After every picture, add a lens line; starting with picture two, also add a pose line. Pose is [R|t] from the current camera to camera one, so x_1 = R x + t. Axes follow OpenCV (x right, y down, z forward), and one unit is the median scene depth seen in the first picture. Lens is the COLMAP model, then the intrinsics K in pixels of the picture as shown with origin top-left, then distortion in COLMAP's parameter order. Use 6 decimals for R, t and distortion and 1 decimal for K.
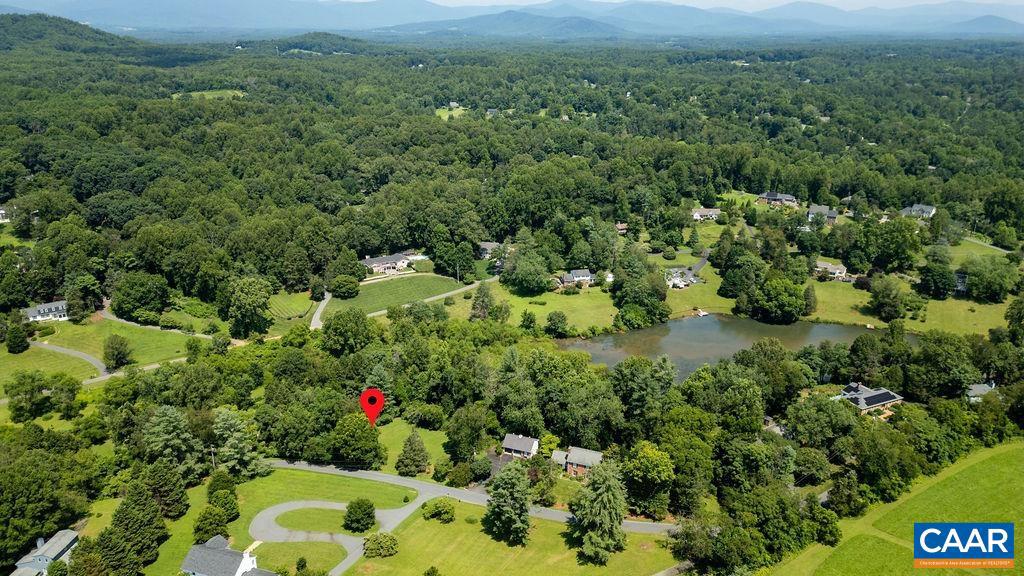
lens RADIAL K [[717.4, 0, 512.0], [0, 717.4, 288.0], [0, 0, 1]] dist [0.089245, -0.100644]
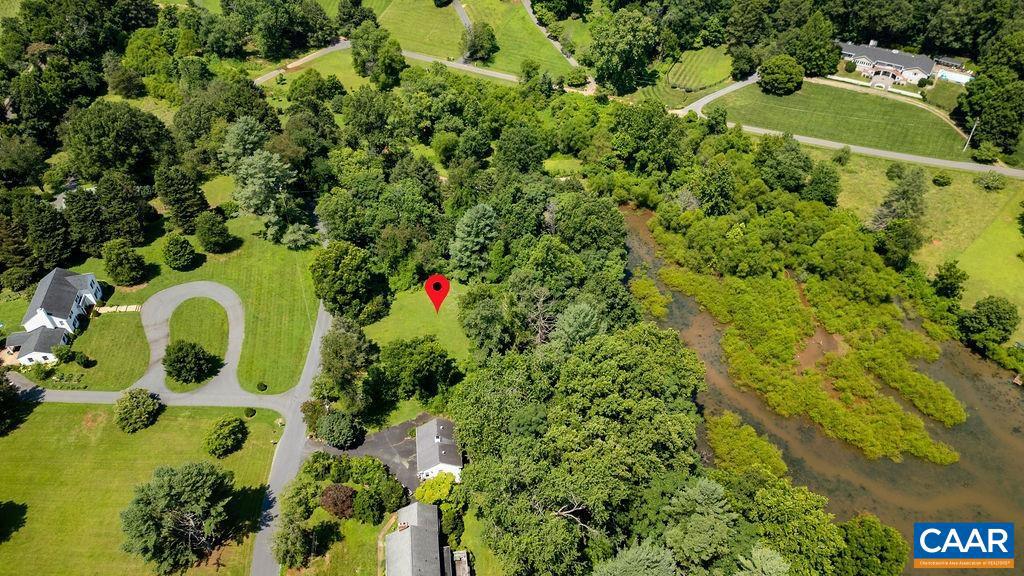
lens RADIAL K [[717.4, 0, 512.0], [0, 717.4, 288.0], [0, 0, 1]] dist [0.089245, -0.100644]
pose [[0.480384, 0.588483, -0.650322, 0.195597], [-0.290605, 0.806395, 0.515049, -0.115804], [0.827514, -0.058435, 0.558396, 0.421508]]
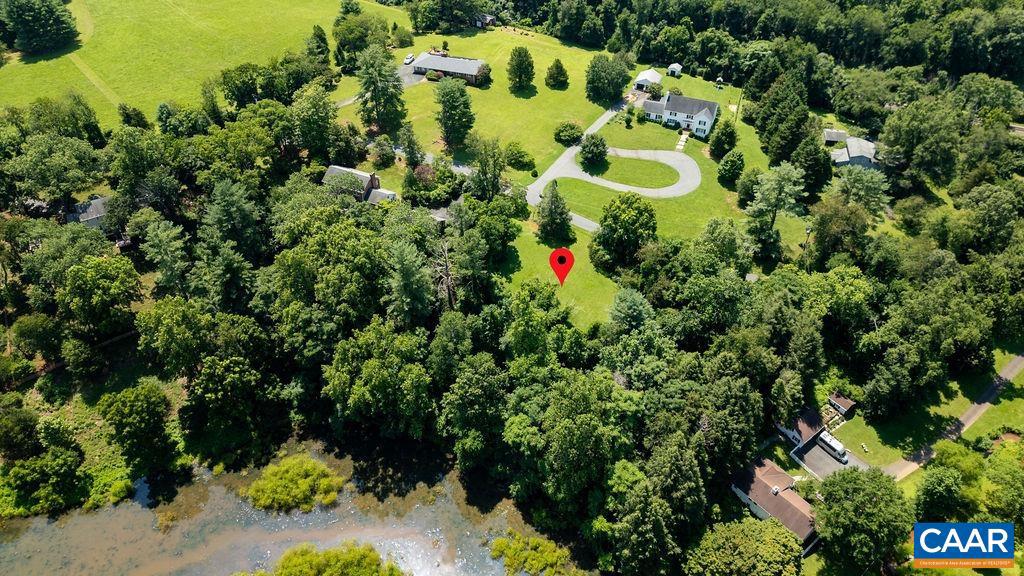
lens RADIAL K [[717.4, 0, 512.0], [0, 717.4, 288.0], [0, 0, 1]] dist [0.089245, -0.100644]
pose [[-0.997259, -0.045831, 0.058095, -0.078998], [0.030089, 0.466105, 0.884218, -0.258652], [-0.067603, 0.883541, -0.463448, 0.818552]]
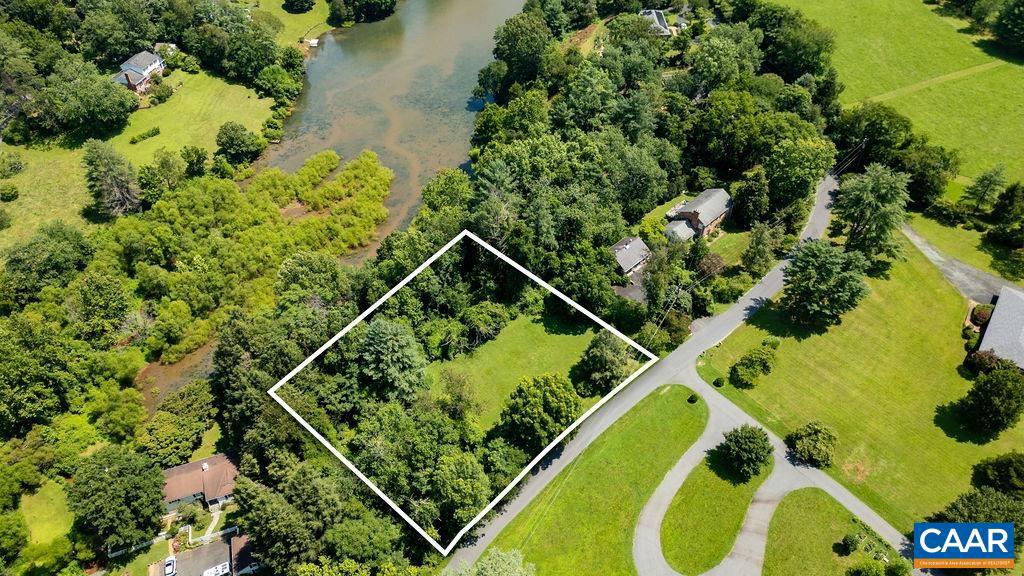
lens RADIAL K [[717.4, 0, 512.0], [0, 717.4, 288.0], [0, 0, 1]] dist [0.089245, -0.100644]
pose [[0.410700, -0.630291, 0.658832, -0.314161], [0.315478, 0.776187, 0.545901, -0.114477], [-0.855453, -0.016355, 0.517622, 0.411847]]
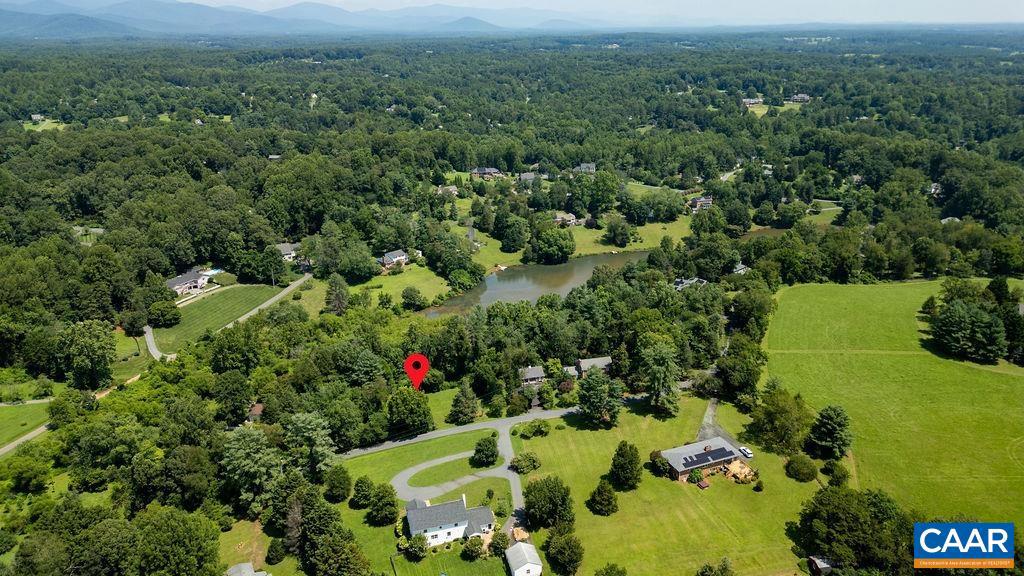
lens RADIAL K [[717.4, 0, 512.0], [0, 717.4, 288.0], [0, 0, 1]] dist [0.089245, -0.100644]
pose [[0.817601, -0.202745, 0.538910, -0.362512], [0.202246, 0.977440, 0.060891, -0.001350], [-0.539097, 0.059208, 0.840160, -0.000180]]
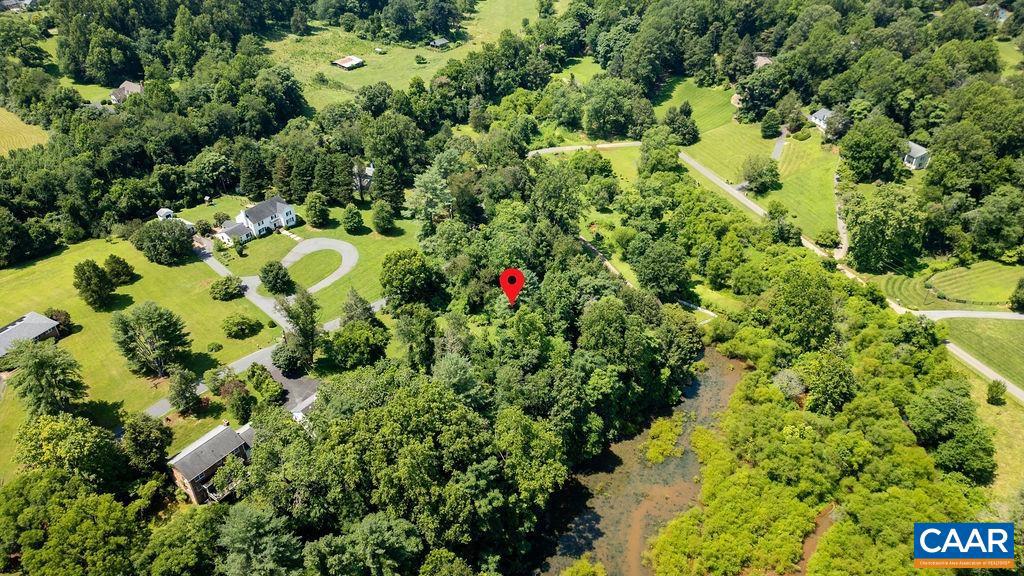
lens RADIAL K [[717.4, 0, 512.0], [0, 717.4, 288.0], [0, 0, 1]] dist [0.089245, -0.100644]
pose [[-0.258135, 0.537391, -0.802856, 0.267070], [-0.328031, 0.732898, 0.596034, -0.199215], [0.908714, 0.417219, -0.012905, 0.649375]]
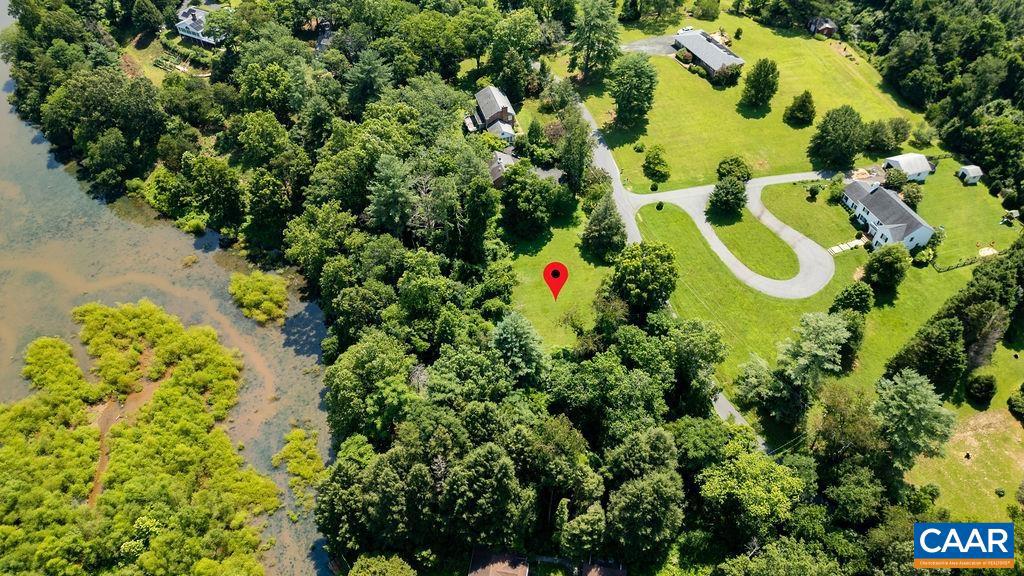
lens RADIAL K [[717.4, 0, 512.0], [0, 717.4, 288.0], [0, 0, 1]] dist [0.089245, -0.100644]
pose [[-0.598808, -0.571883, 0.560695, -0.300245], [0.279723, 0.506660, 0.815506, -0.211848], [-0.750456, 0.645171, -0.143423, 0.684972]]
